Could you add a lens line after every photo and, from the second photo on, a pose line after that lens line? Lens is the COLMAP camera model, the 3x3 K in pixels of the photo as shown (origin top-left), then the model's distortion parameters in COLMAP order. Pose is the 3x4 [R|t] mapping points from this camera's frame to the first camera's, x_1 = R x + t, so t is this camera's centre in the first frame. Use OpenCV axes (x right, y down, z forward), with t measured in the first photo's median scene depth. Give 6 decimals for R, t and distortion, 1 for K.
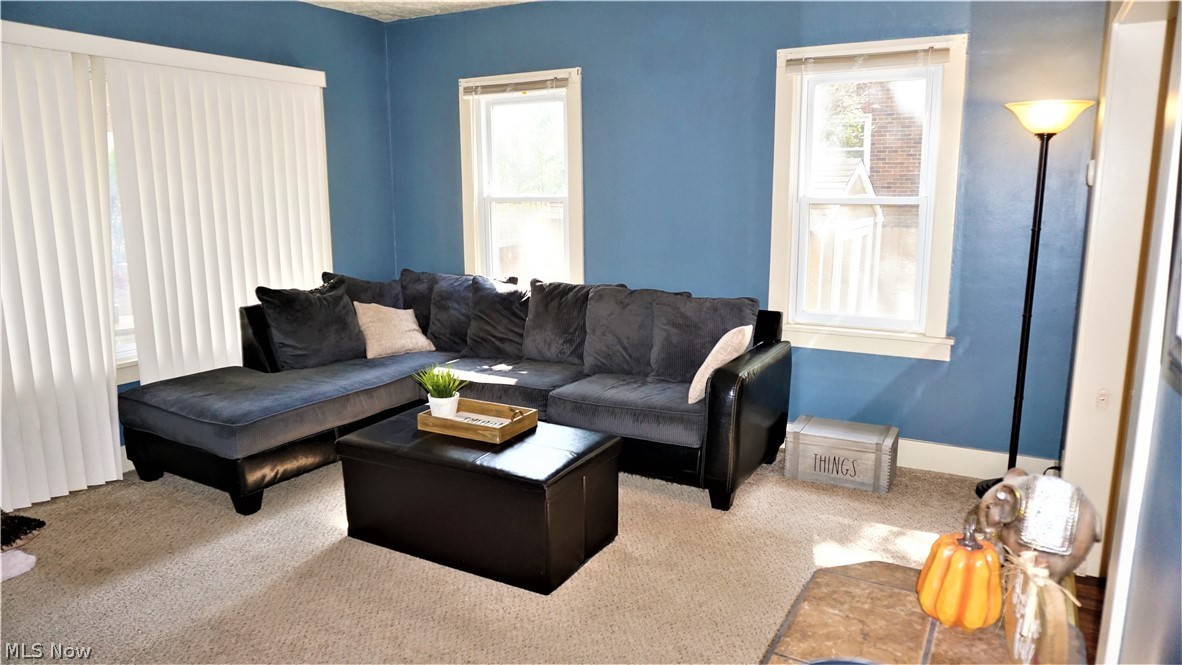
lens RADIAL K [[776.8, 0, 581.4], [0, 776.8, 331.4], [0, 0, 1]] dist [-0.053800, 0.002844]
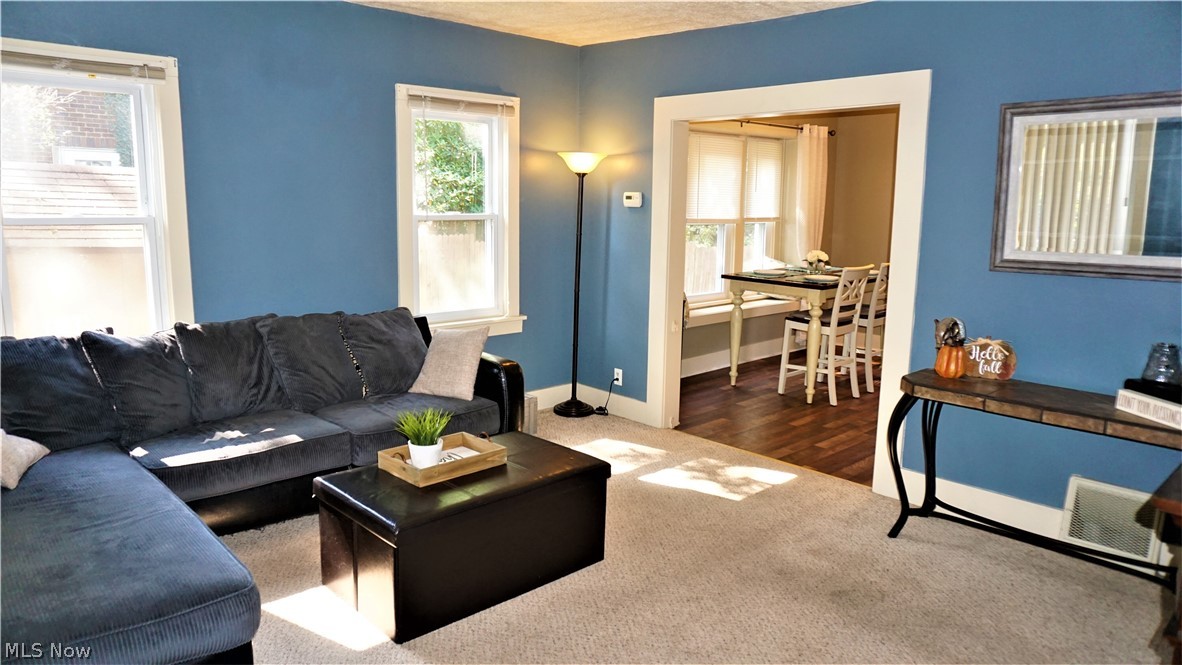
lens RADIAL K [[776.8, 0, 582.1], [0, 776.8, 332.1], [0, 0, 1]] dist [-0.053800, 0.002844]
pose [[0.288357, -0.144235, 0.946597, -0.820082], [0.163330, 0.981511, 0.099800, -0.083483], [-0.943490, 0.125830, 0.306583, 0.471294]]
